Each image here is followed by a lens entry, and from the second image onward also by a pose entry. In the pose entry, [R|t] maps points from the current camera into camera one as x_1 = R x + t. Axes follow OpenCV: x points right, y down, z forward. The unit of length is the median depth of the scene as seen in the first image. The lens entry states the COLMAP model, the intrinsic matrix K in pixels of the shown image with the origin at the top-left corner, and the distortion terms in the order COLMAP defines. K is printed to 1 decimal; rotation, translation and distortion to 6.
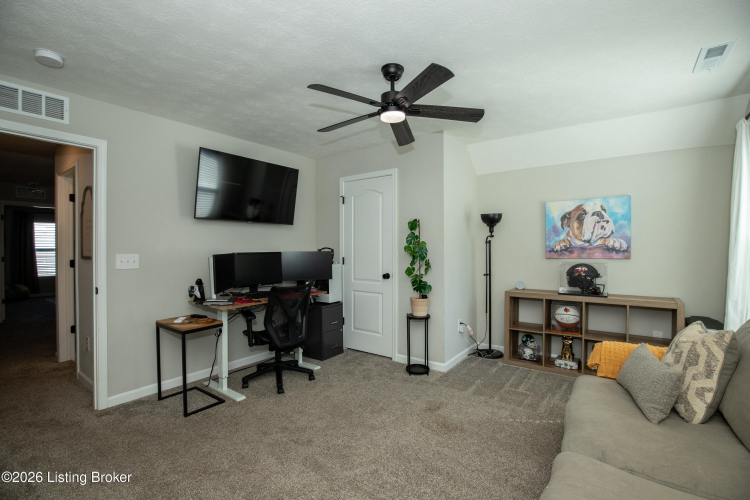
lens RADIAL K [[350.7, 0, 375.0], [0, 350.7, 250.0], [0, 0, 1]] dist [0.000112, -0.000013]
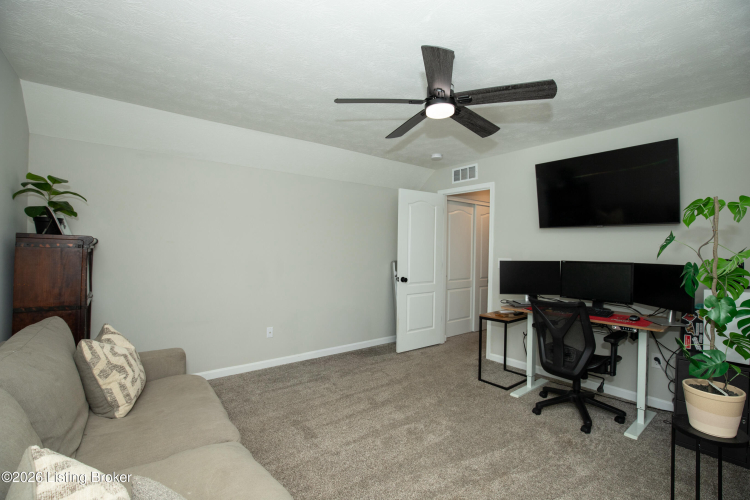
lens RADIAL K [[350.7, 0, 375.0], [0, 350.7, 250.0], [0, 0, 1]] dist [0.000112, -0.000013]
pose [[-0.274046, 0.005920, -0.961698, 0.781390], [-0.018833, 0.999756, 0.011521, -0.027173], [0.961532, 0.021269, -0.273867, 0.892547]]
